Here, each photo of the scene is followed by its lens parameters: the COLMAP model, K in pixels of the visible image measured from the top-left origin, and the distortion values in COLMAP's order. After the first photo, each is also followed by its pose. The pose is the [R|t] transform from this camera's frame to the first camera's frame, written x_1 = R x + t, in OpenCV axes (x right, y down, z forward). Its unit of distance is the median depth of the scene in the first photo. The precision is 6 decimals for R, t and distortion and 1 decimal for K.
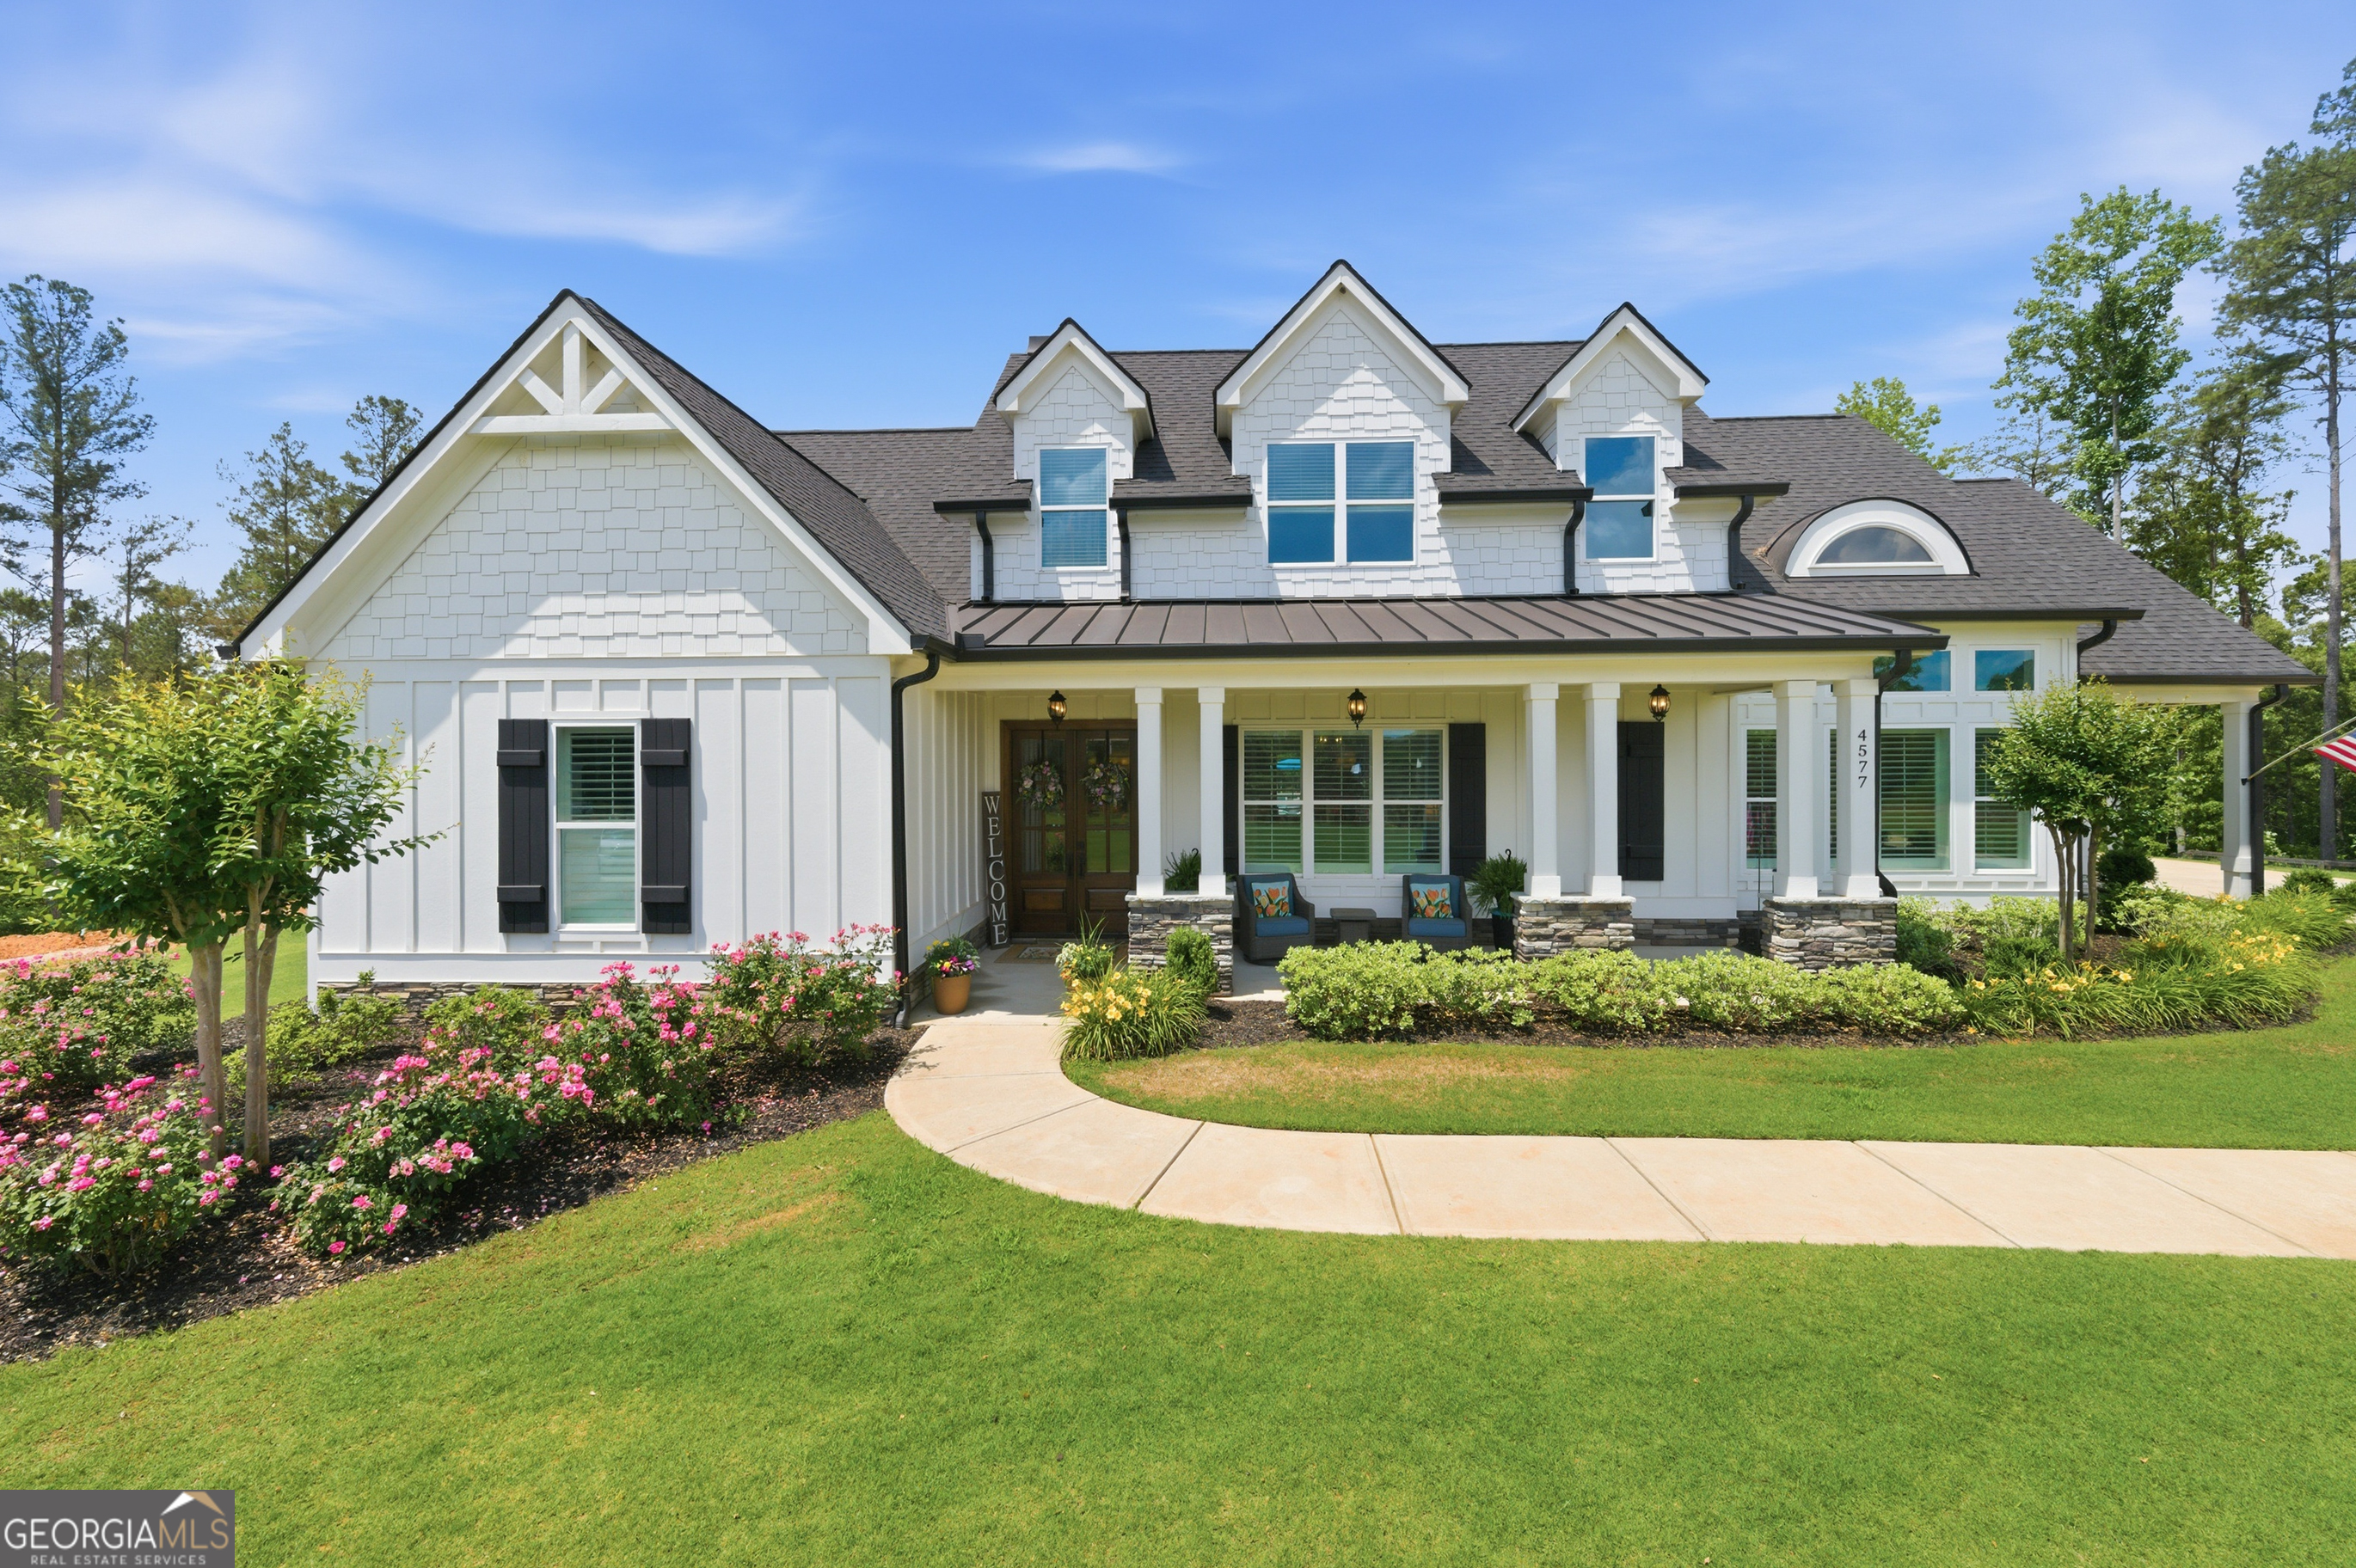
lens RADIAL K [[968.6, 0, 1169.8], [0, 968.6, 765.8], [0, 0, 1]] dist [0.008553, -0.003023]
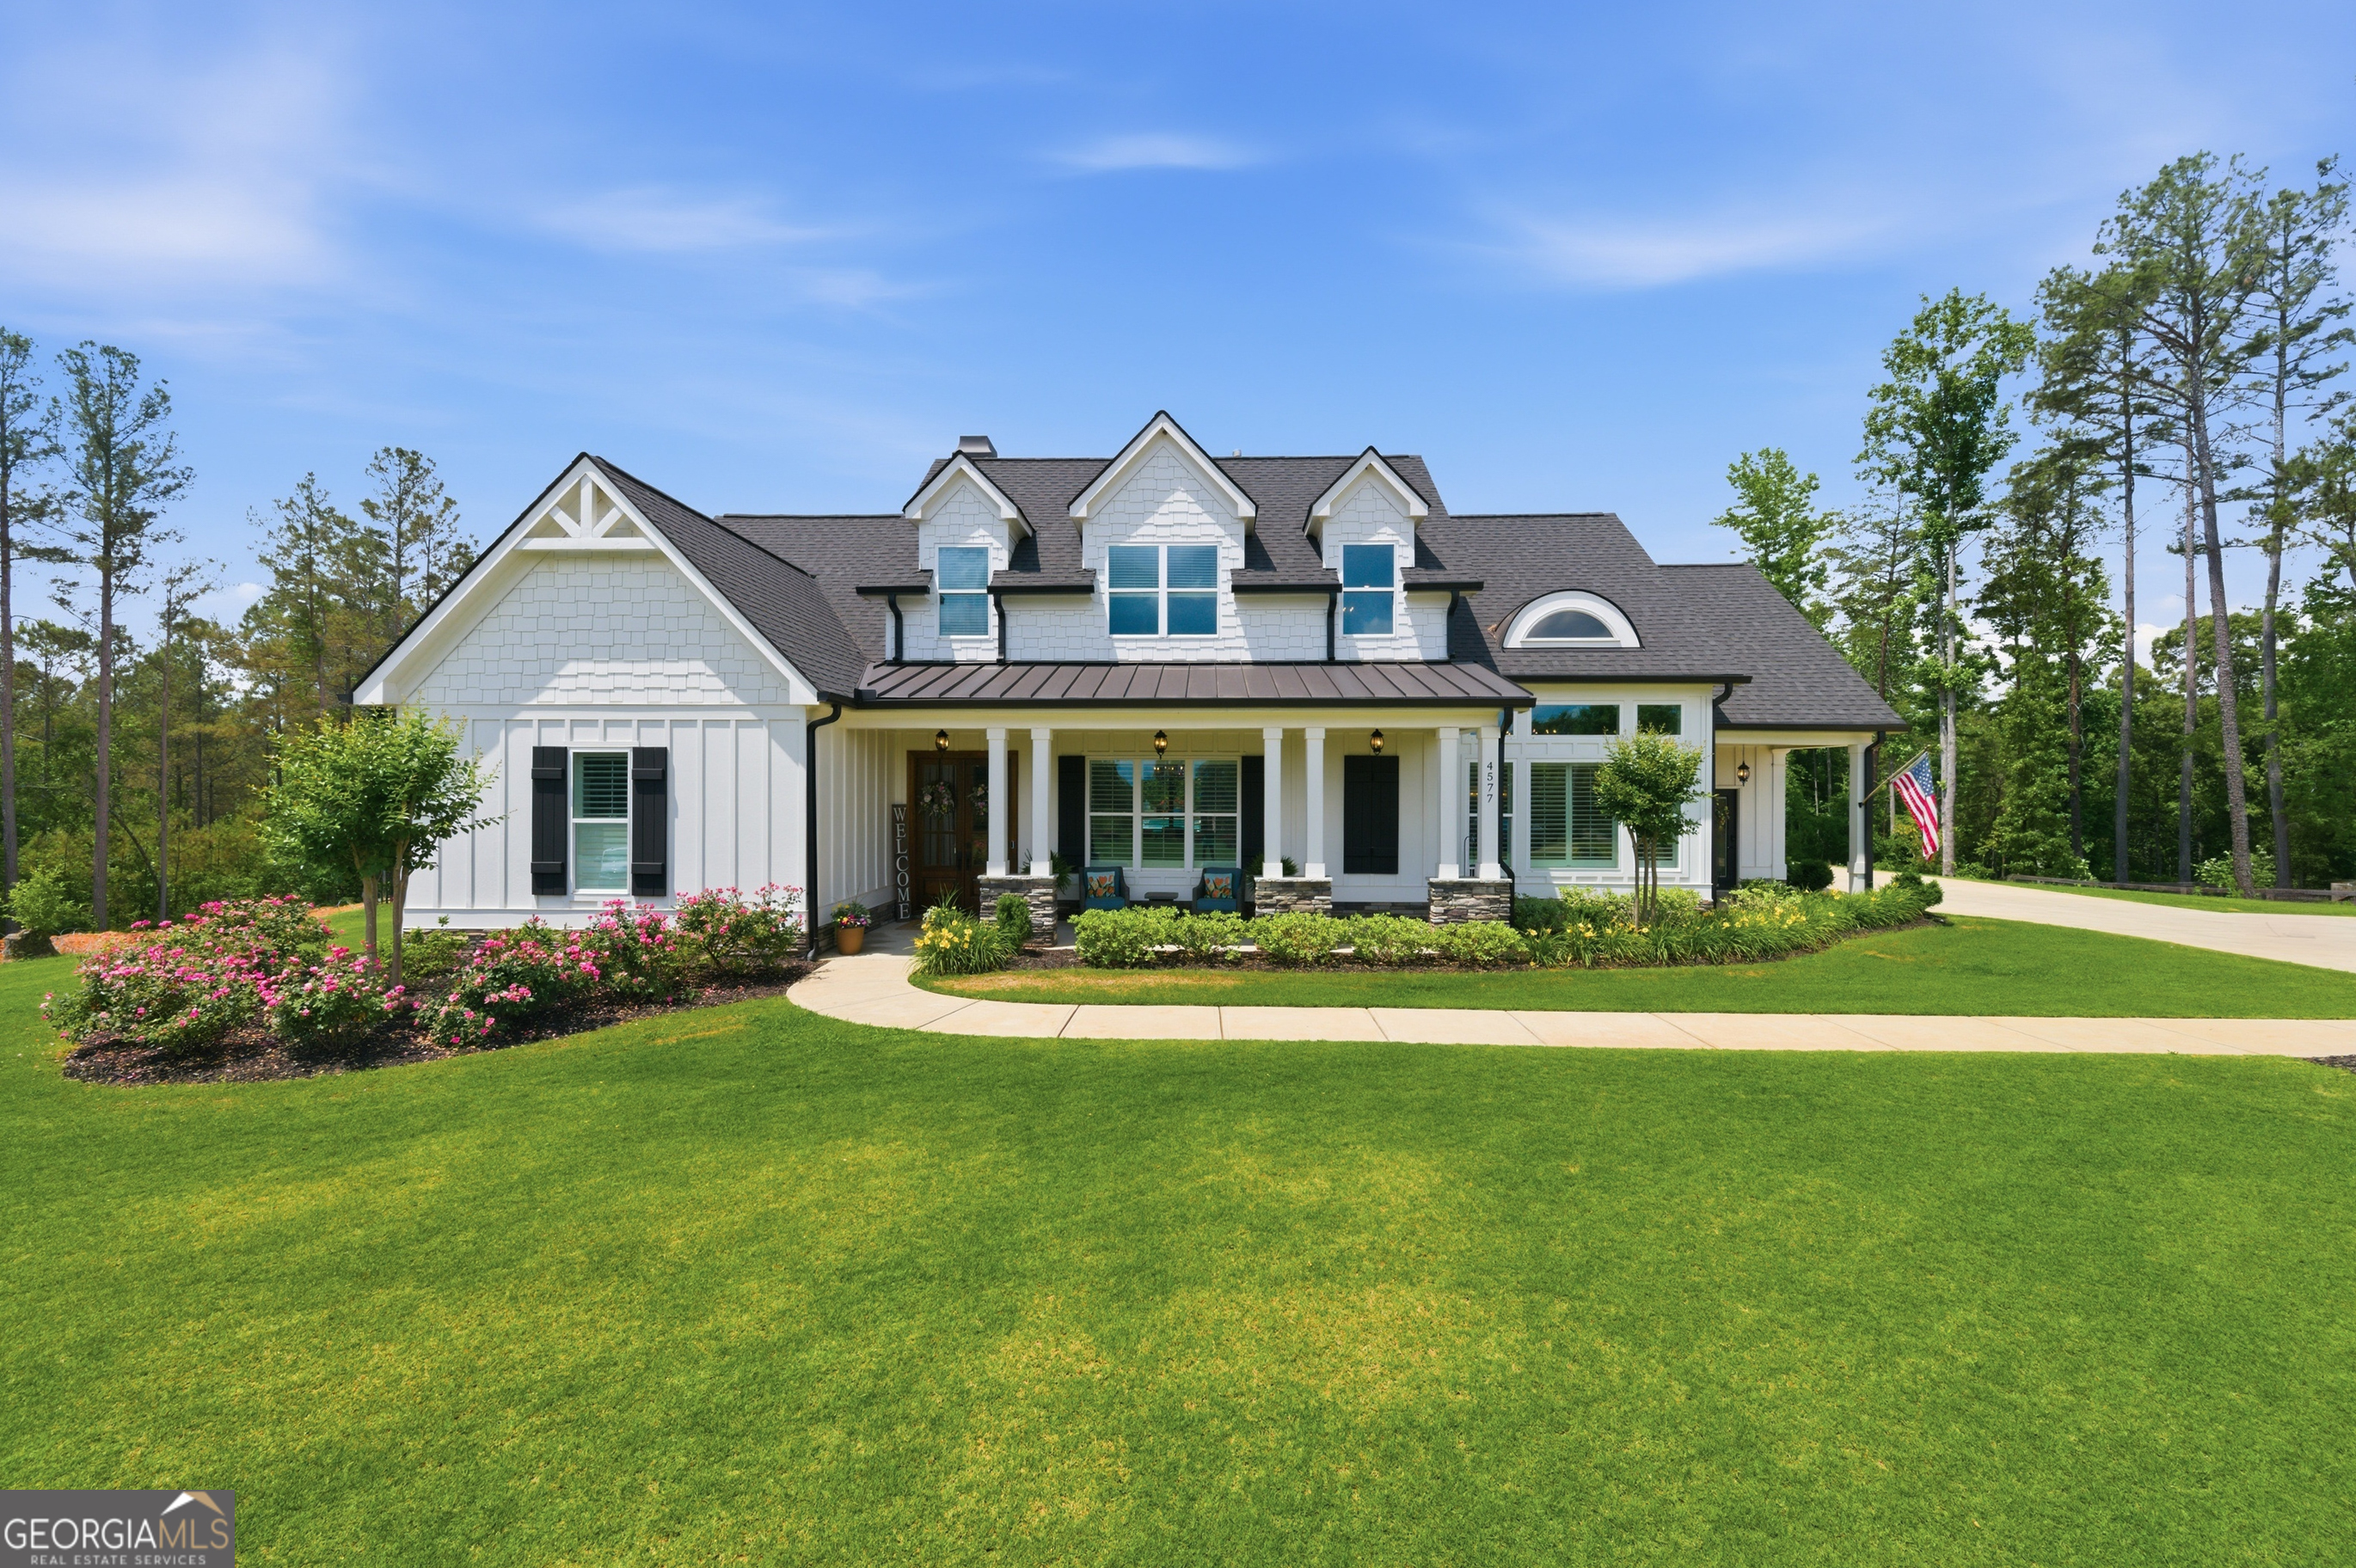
lens RADIAL K [[968.6, 0, 1187.7], [0, 968.6, 795.3], [0, 0, 1]] dist [0.008553, -0.003023]
pose [[0.999846, 0.007641, 0.015772, 0.192971], [-0.007597, 0.999967, -0.002840, 0.015789], [-0.015793, 0.002719, 0.999872, -0.340599]]
